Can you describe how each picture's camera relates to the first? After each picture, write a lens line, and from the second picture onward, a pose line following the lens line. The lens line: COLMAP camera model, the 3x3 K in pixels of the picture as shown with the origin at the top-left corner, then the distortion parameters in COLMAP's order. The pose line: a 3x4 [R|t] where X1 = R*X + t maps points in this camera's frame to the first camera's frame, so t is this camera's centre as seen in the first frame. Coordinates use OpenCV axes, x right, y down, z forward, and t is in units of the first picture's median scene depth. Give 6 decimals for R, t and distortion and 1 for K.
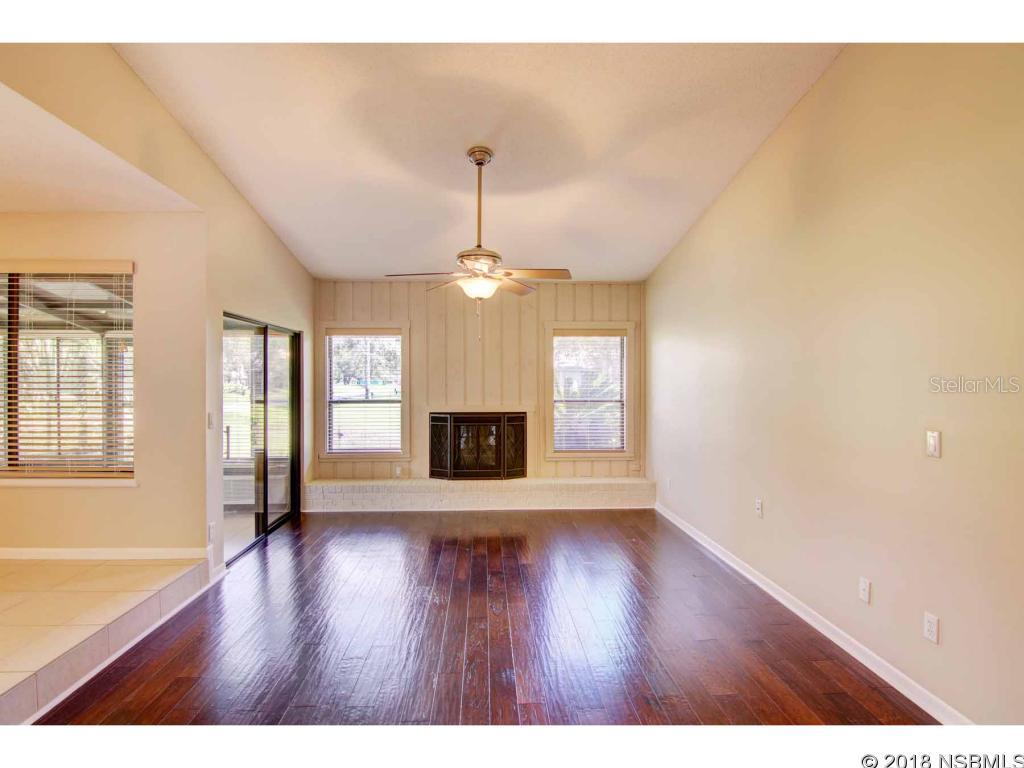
lens RADIAL K [[510.6, 0, 509.5], [0, 510.6, 381.2], [0, 0, 1]] dist [-0.000426, -0.000274]
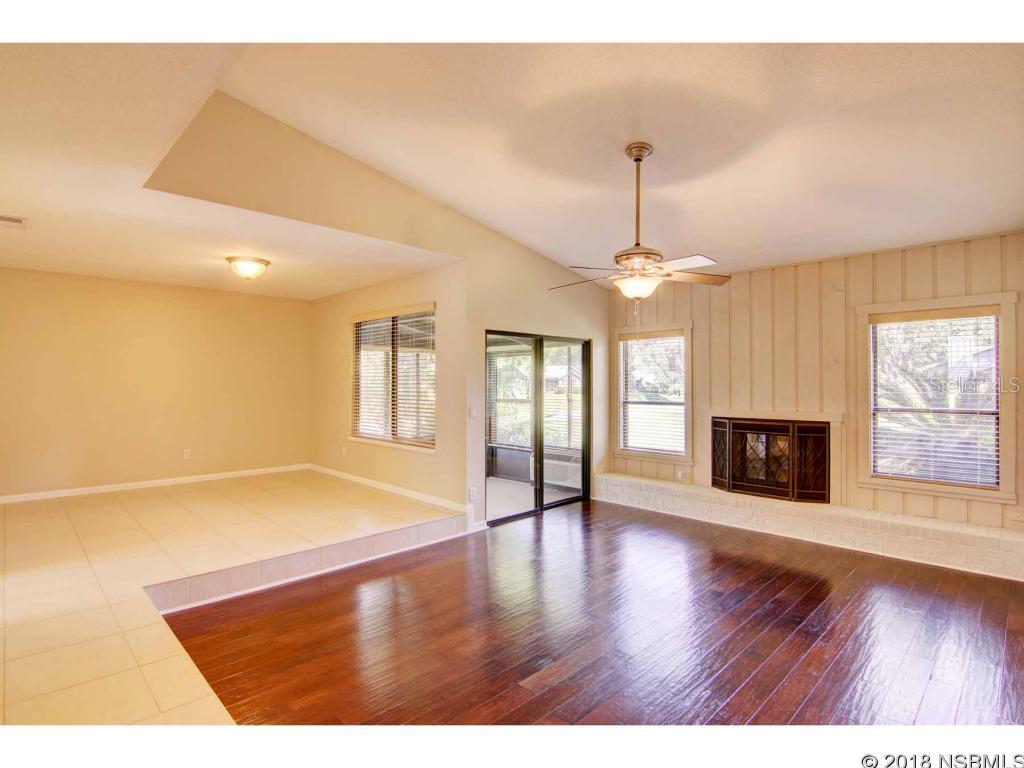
lens RADIAL K [[517.8, 0, 521.1], [0, 517.8, 382.6], [0, 0, 1]] dist [0.000901, -0.000561]
pose [[0.677914, -0.000377, -0.735141, 0.311811], [-0.001015, 0.999998, -0.001448, 0.000782], [0.735140, 0.001728, 0.677913, 0.100898]]
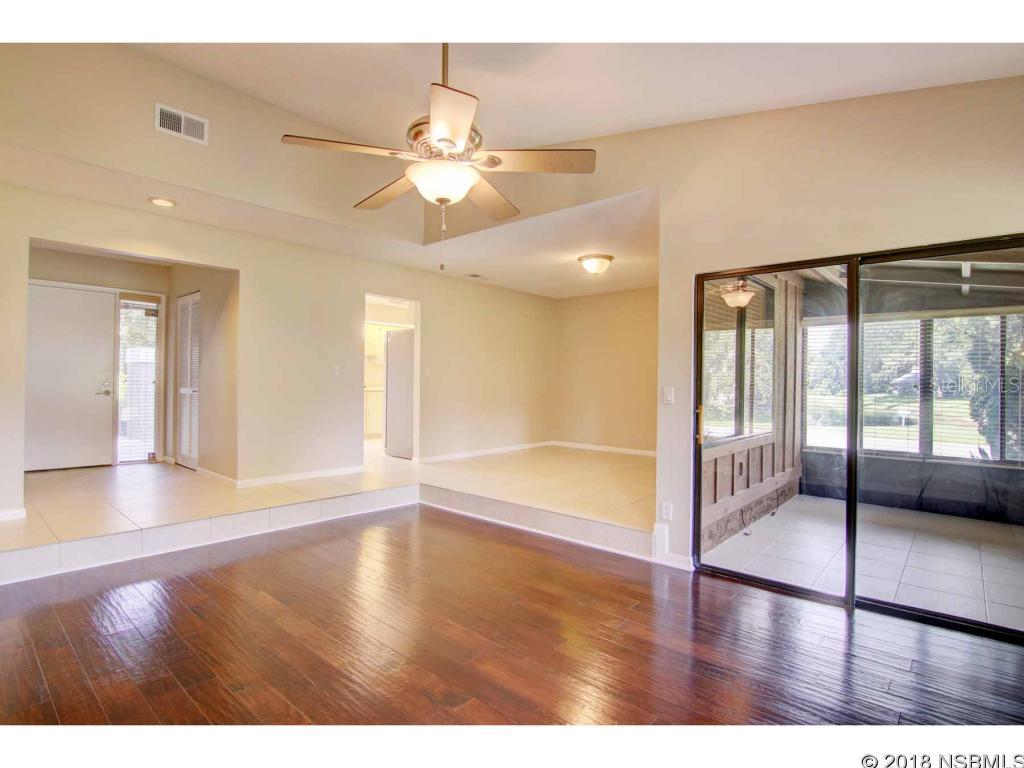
lens RADIAL K [[510.6, 0, 509.5], [0, 510.6, 381.2], [0, 0, 1]] dist [-0.000426, -0.000274]
pose [[-0.699792, -0.013066, -0.714227, 0.193143], [-0.019447, 0.999811, 0.000762, 0.032476], [0.714082, 0.014423, -0.699913, 0.886523]]
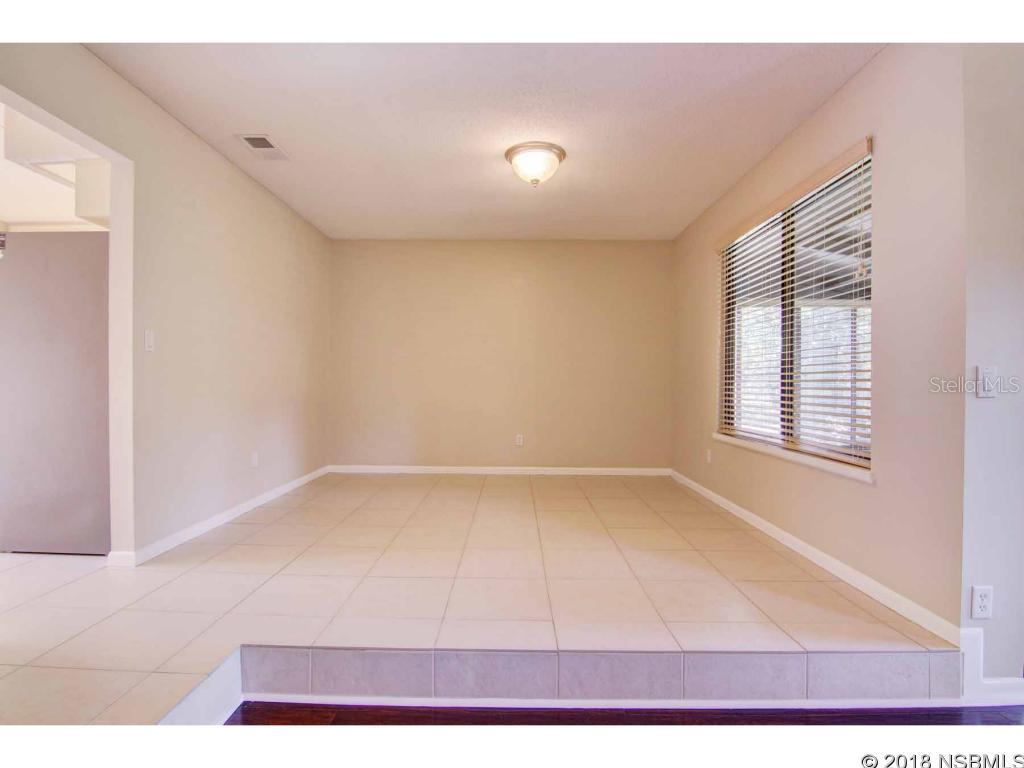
lens RADIAL K [[508.6, 0, 490.8], [0, 508.6, 389.8], [0, 0, 1]] dist [-0.036419, 0.000597]
pose [[-0.070547, 0.006209, -0.997489, -0.042874], [-0.014727, 0.999865, 0.007265, 0.054003], [0.997400, 0.015202, -0.070446, 0.333610]]
